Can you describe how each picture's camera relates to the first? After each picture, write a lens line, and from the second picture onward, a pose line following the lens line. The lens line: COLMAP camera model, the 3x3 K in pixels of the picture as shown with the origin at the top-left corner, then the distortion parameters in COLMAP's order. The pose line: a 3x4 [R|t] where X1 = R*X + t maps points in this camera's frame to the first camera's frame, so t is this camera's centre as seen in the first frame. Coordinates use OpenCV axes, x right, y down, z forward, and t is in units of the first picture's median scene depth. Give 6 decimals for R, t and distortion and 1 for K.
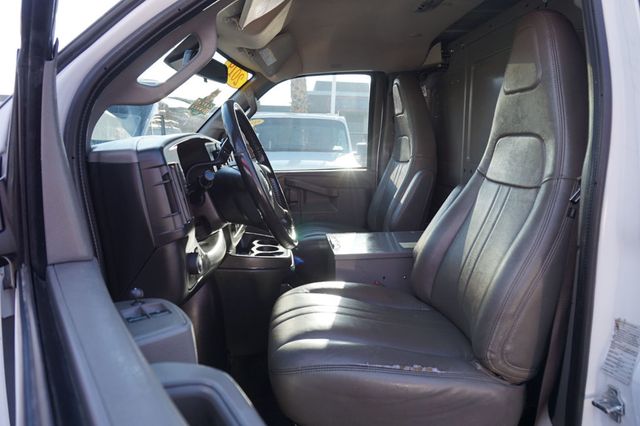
lens RADIAL K [[439.0, 0, 320.4], [0, 439.0, 212.2], [0, 0, 1]] dist [-0.019019, 0.009571]
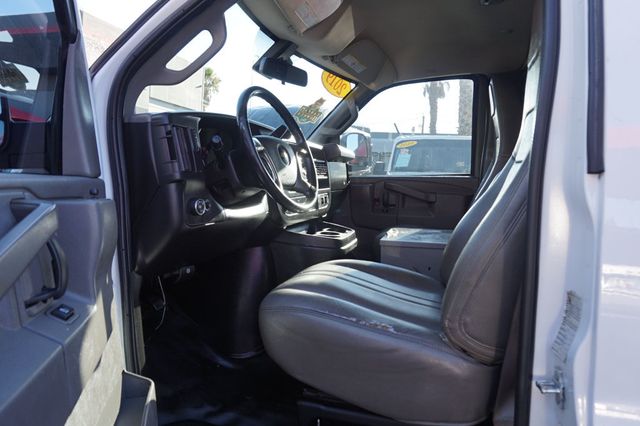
lens RADIAL K [[439.0, 0, 318.4], [0, 439.0, 213.9], [0, 0, 1]] dist [-0.019019, 0.009571]
pose [[0.912240, 0.058583, -0.405445, 0.484445], [-0.085731, 0.995107, -0.049110, 0.149984], [0.400584, 0.079560, 0.912799, -0.022335]]
